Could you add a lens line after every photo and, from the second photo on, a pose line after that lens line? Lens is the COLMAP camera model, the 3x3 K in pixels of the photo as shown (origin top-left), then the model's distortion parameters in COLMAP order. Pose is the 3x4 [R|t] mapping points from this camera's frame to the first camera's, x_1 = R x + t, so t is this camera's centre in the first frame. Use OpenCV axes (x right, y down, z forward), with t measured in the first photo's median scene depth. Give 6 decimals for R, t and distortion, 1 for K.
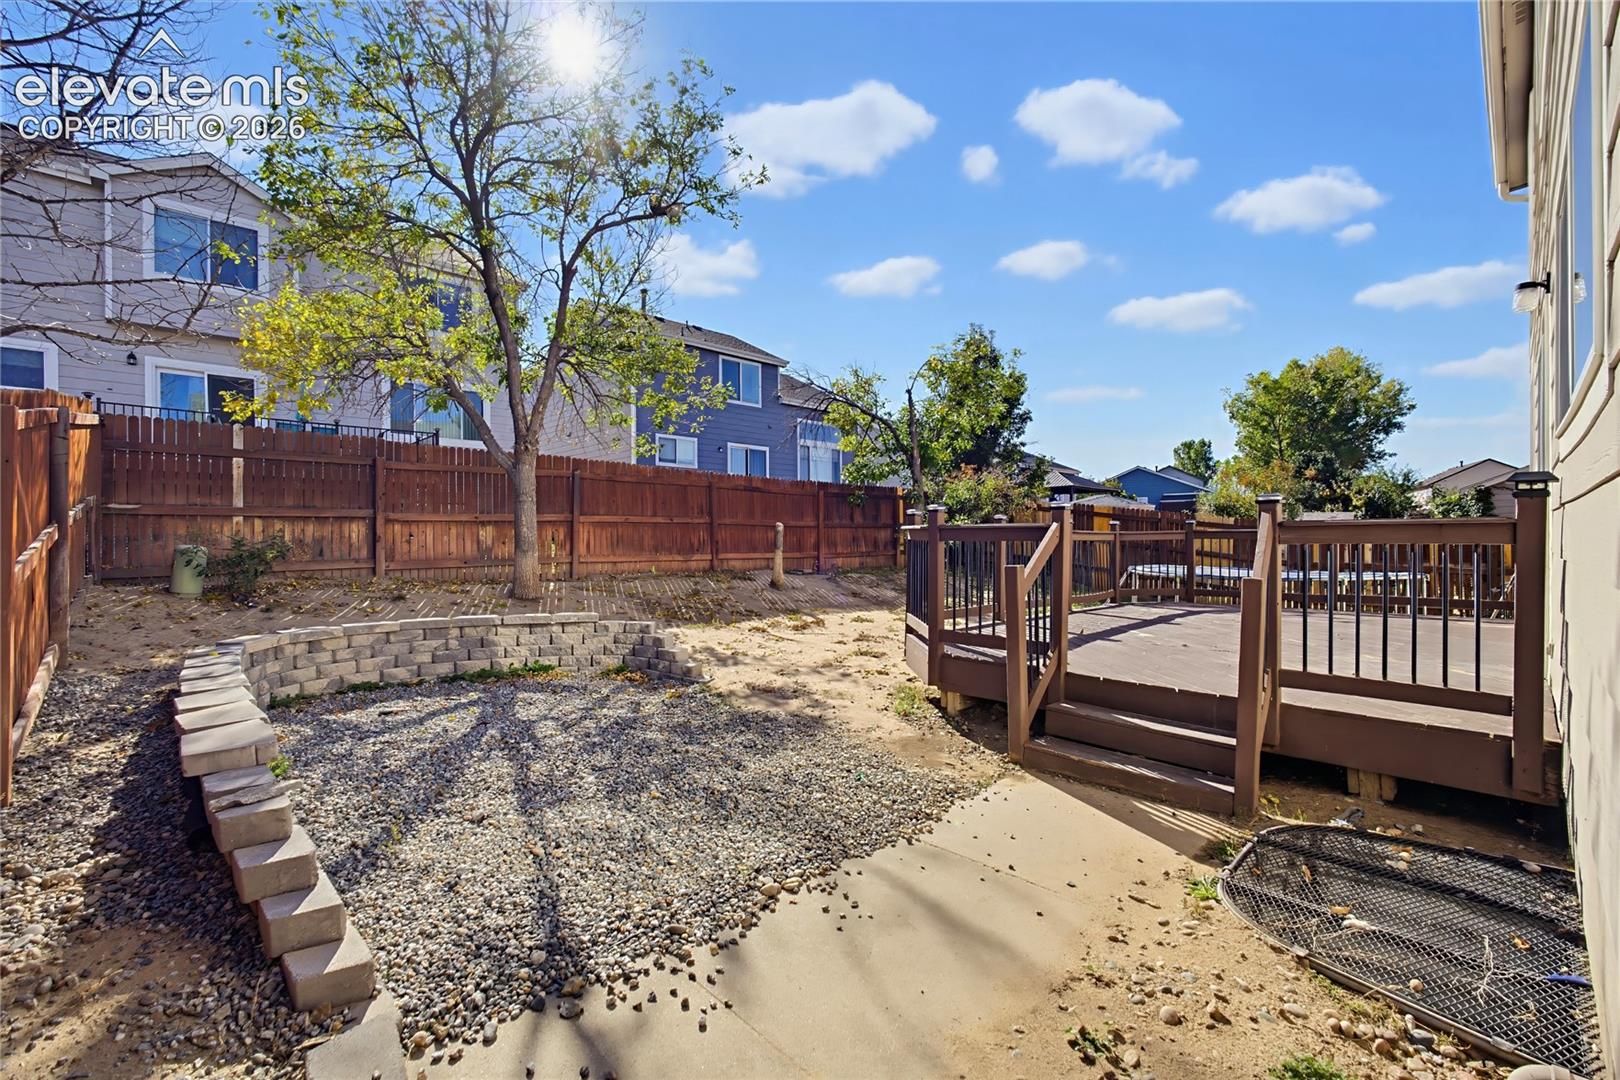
lens RADIAL K [[705.9, 0, 800.9], [0, 705.9, 540.4], [0, 0, 1]] dist [-0.016319, 0.000308]
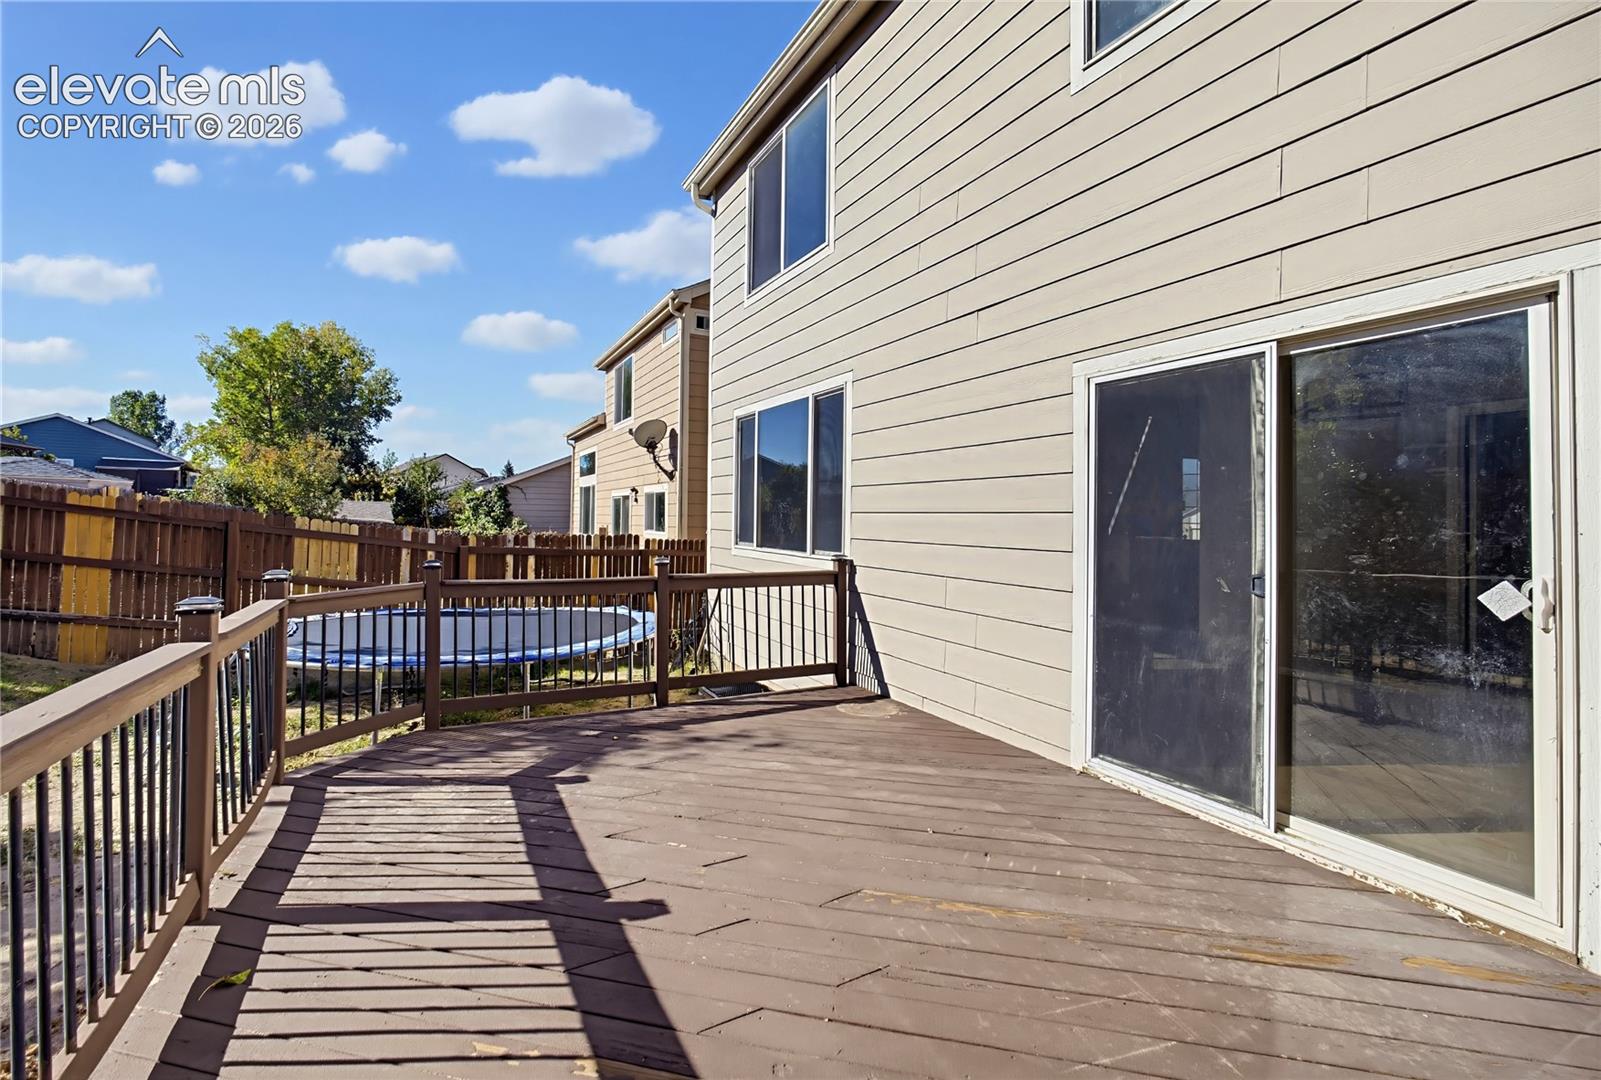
lens RADIAL K [[697.6, 0, 819.2], [0, 697.6, 516.5], [0, 0, 1]] dist [-0.016319, 0.000308]
pose [[0.260928, 0.016420, 0.965219, 0.047509], [-0.017710, 0.999768, -0.012220, -0.017735], [-0.965196, -0.013906, 0.261159, 0.185000]]
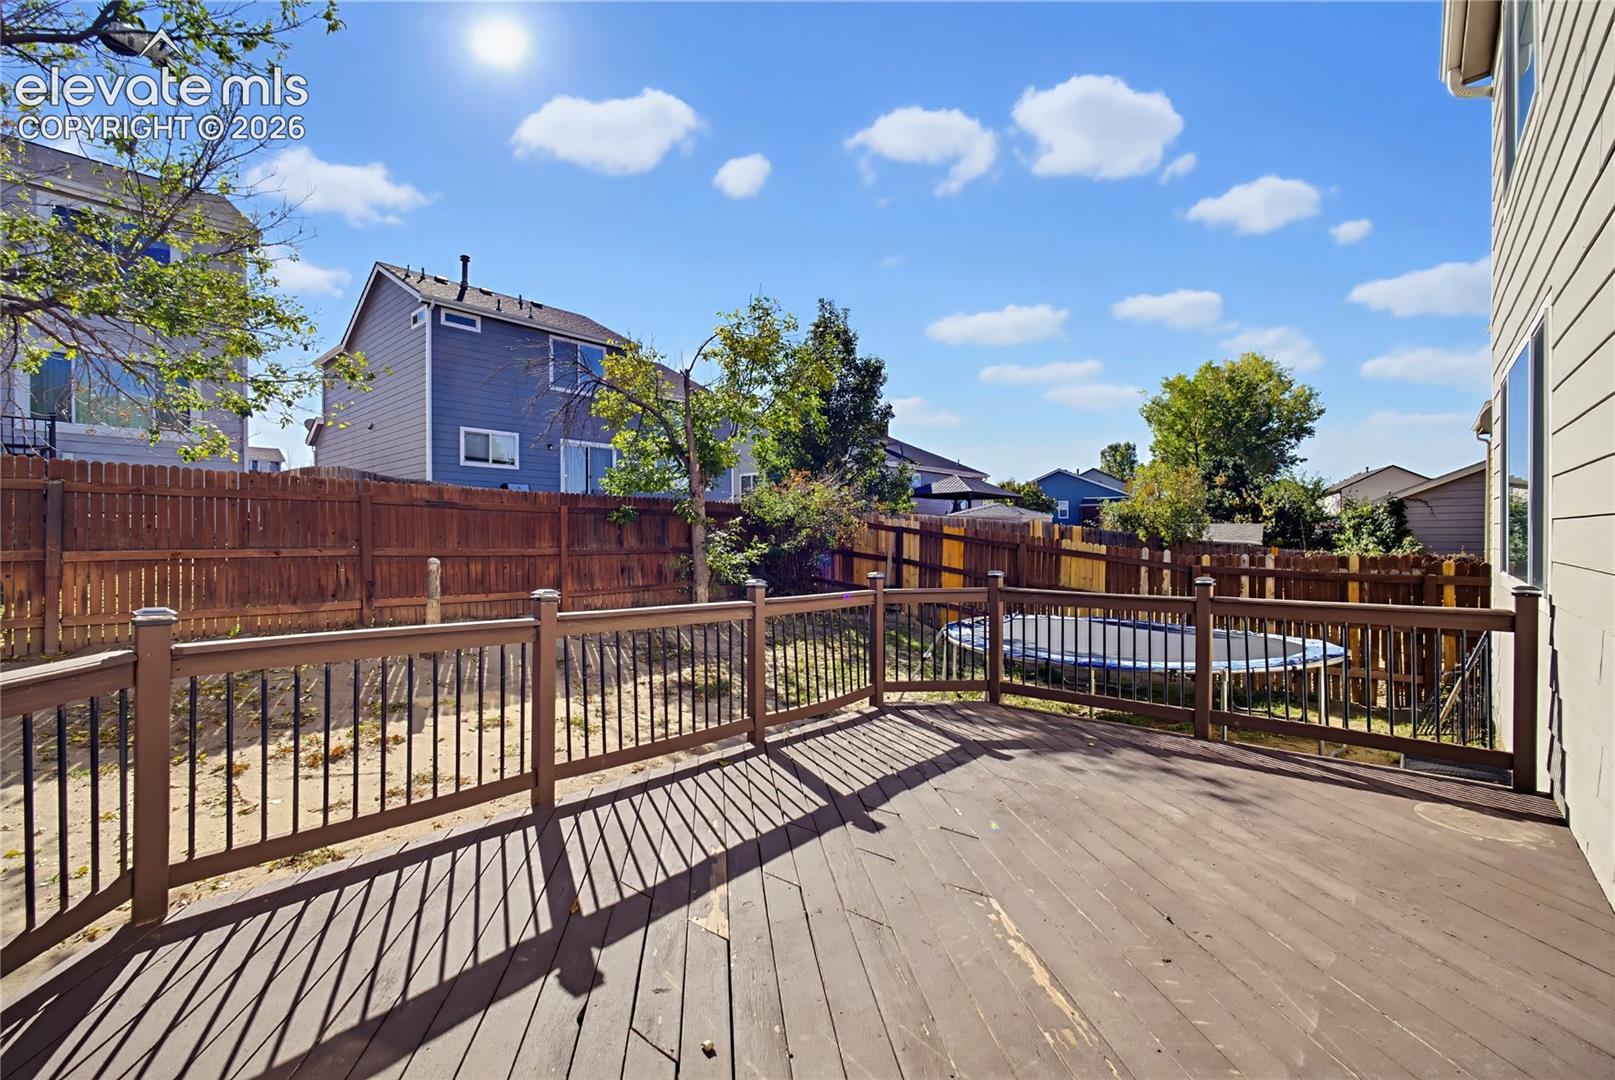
lens RADIAL K [[703.7, 0, 807.6], [0, 703.7, 534.0], [0, 0, 1]] dist [-0.016319, 0.000308]
pose [[0.996380, 0.003810, 0.084921, 0.100857], [-0.003368, 0.999980, -0.005344, -0.017538], [-0.084940, 0.005039, 0.996373, 0.117612]]
